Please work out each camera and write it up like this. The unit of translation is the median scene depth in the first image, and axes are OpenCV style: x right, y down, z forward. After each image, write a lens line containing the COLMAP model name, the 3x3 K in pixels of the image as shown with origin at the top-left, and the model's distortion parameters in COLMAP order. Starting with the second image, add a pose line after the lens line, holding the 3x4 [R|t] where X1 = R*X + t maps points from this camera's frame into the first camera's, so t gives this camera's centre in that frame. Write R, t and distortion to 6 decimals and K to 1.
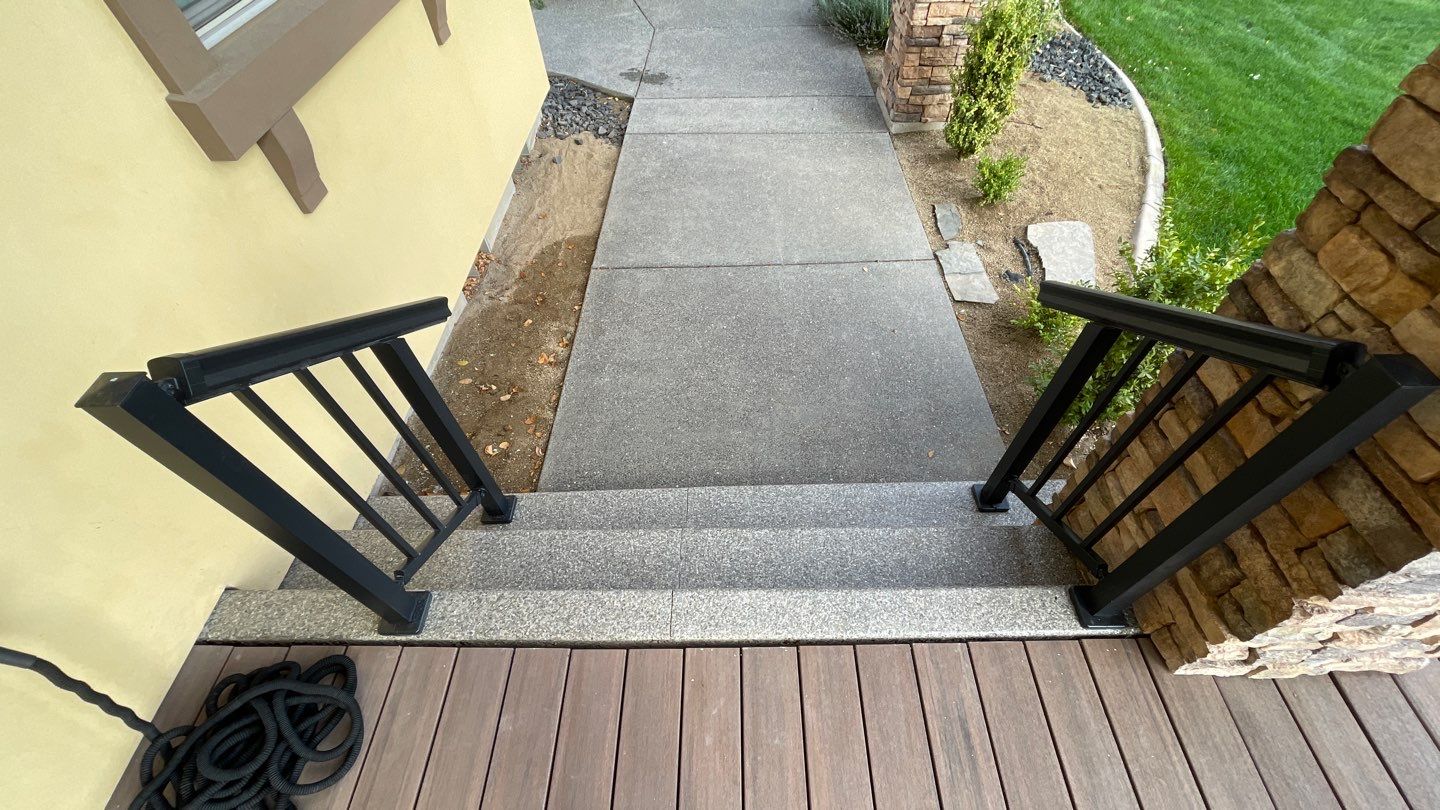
lens RADIAL K [[582.1, 0, 724.5], [0, 582.1, 403.9], [0, 0, 1]] dist [-0.000054, 0.000100]
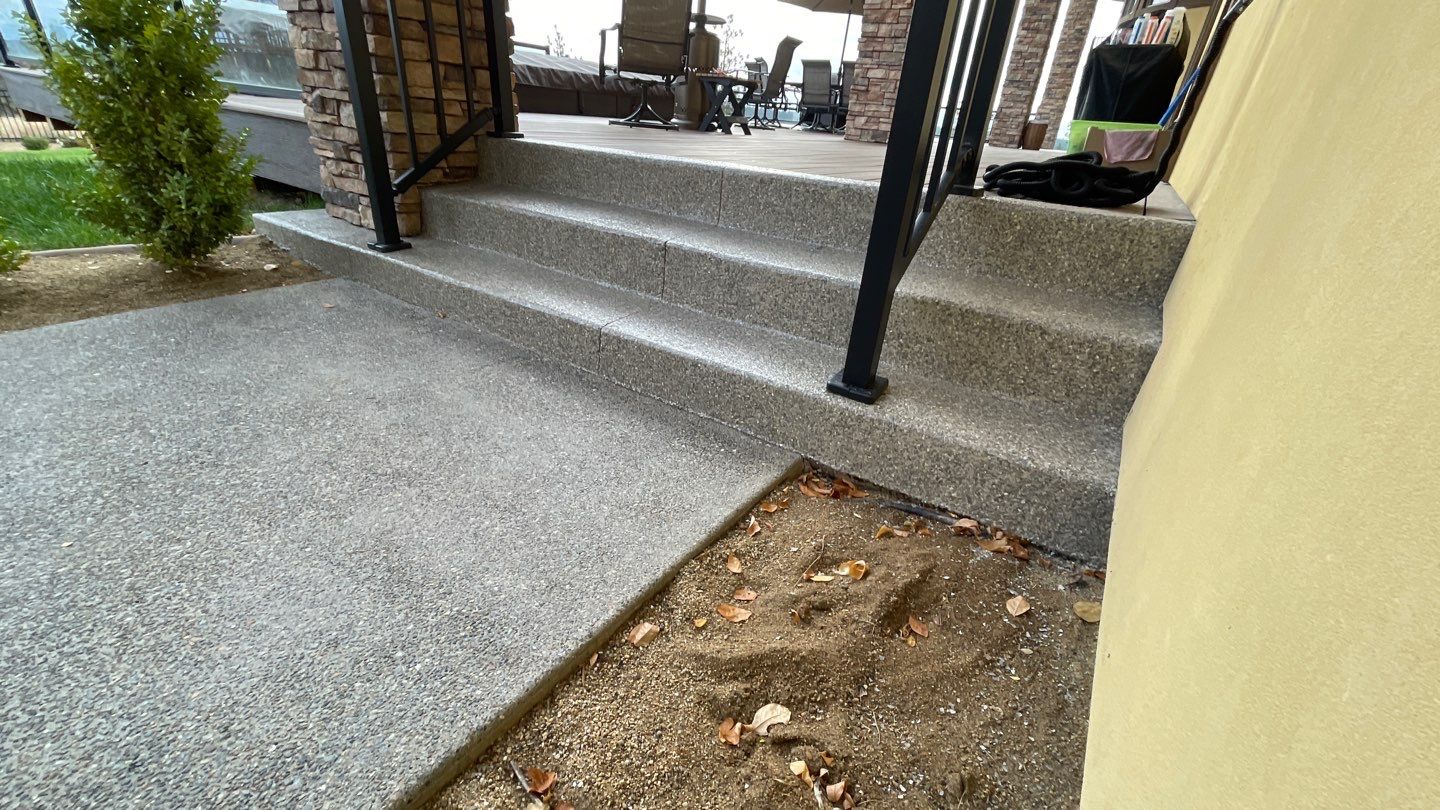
lens RADIAL K [[578.9, 0, 723.8], [0, 578.9, 406.7], [0, 0, 1]] dist [-0.012334, 0.008524]
pose [[-0.825967, -0.301438, 0.476355, -0.438365], [0.393594, 0.296567, 0.870133, -0.304792], [-0.403562, 0.906192, -0.126310, 0.895422]]
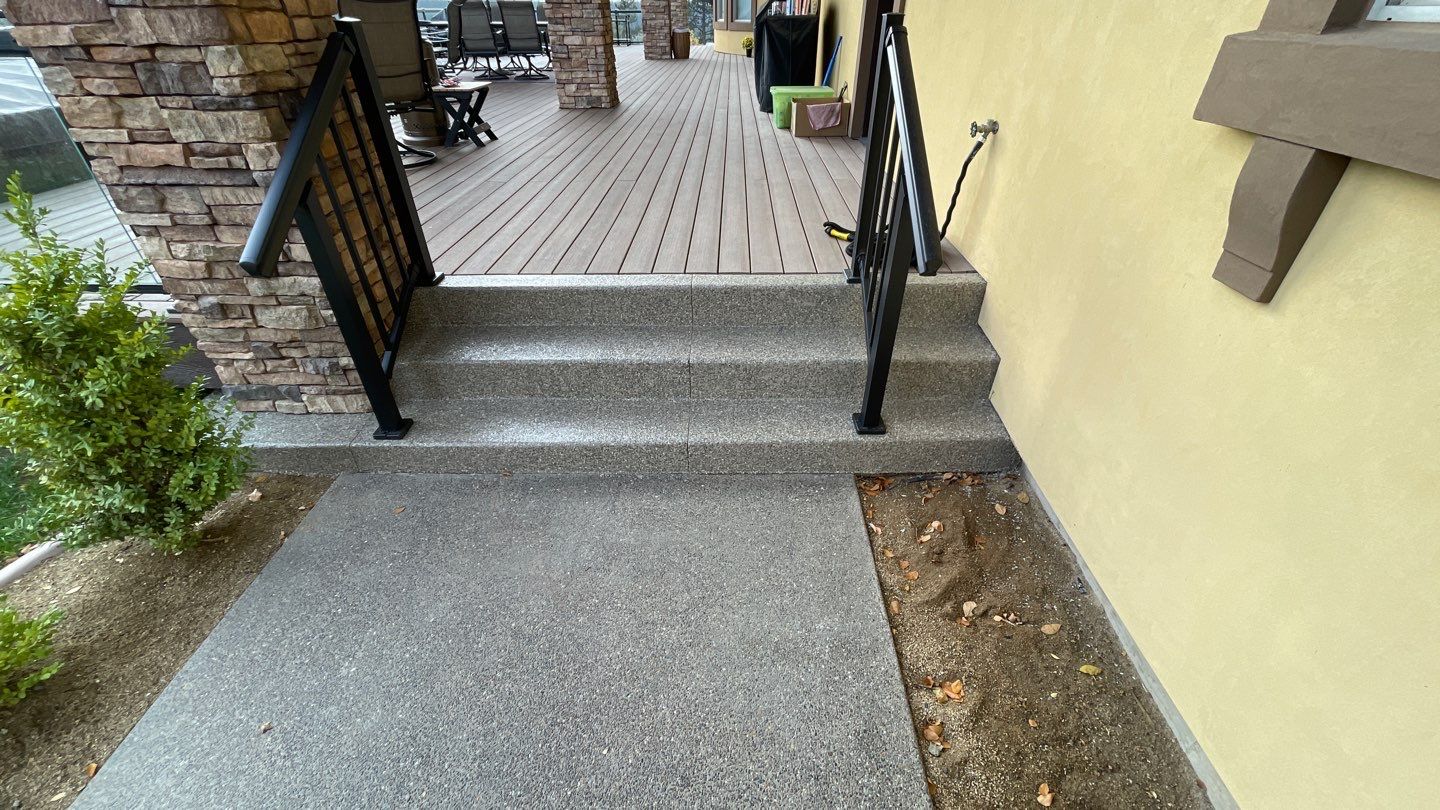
lens RADIAL K [[582.1, 0, 724.5], [0, 582.1, 403.9], [0, 0, 1]] dist [-0.000054, 0.000100]
pose [[-0.999880, 0.000811, 0.015493, -0.111128], [0.015509, 0.076157, 0.996975, -0.671464], [-0.000371, 0.997095, -0.076161, 0.810971]]
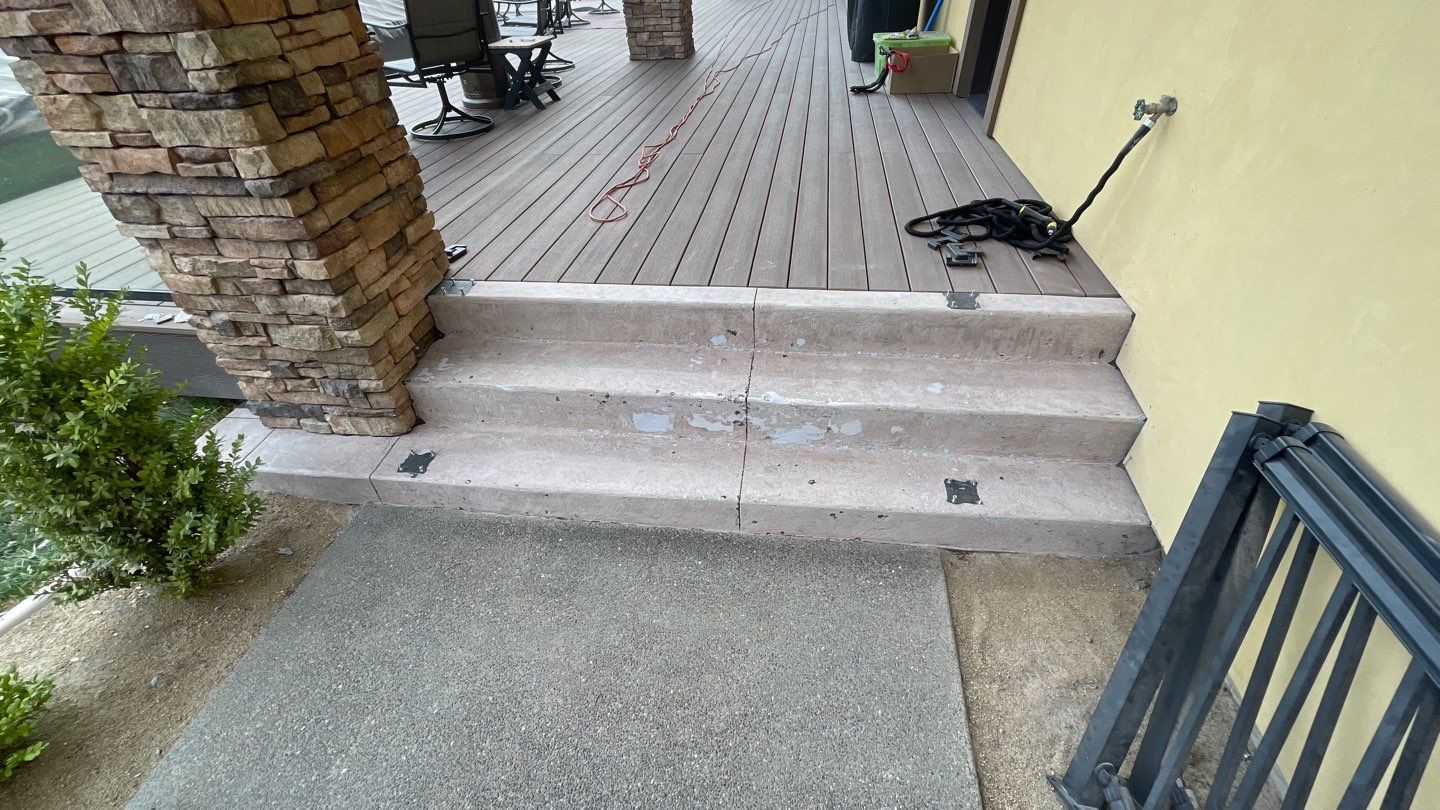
lens RADIAL K [[582.1, 0, 724.5], [0, 582.1, 403.9], [0, 0, 1]] dist [-0.000054, 0.000100]
pose [[-0.989859, -0.052663, 0.131930, -0.113875], [0.132241, -0.002451, 0.991215, -0.543773], [-0.051877, 0.998609, 0.009391, 0.688174]]
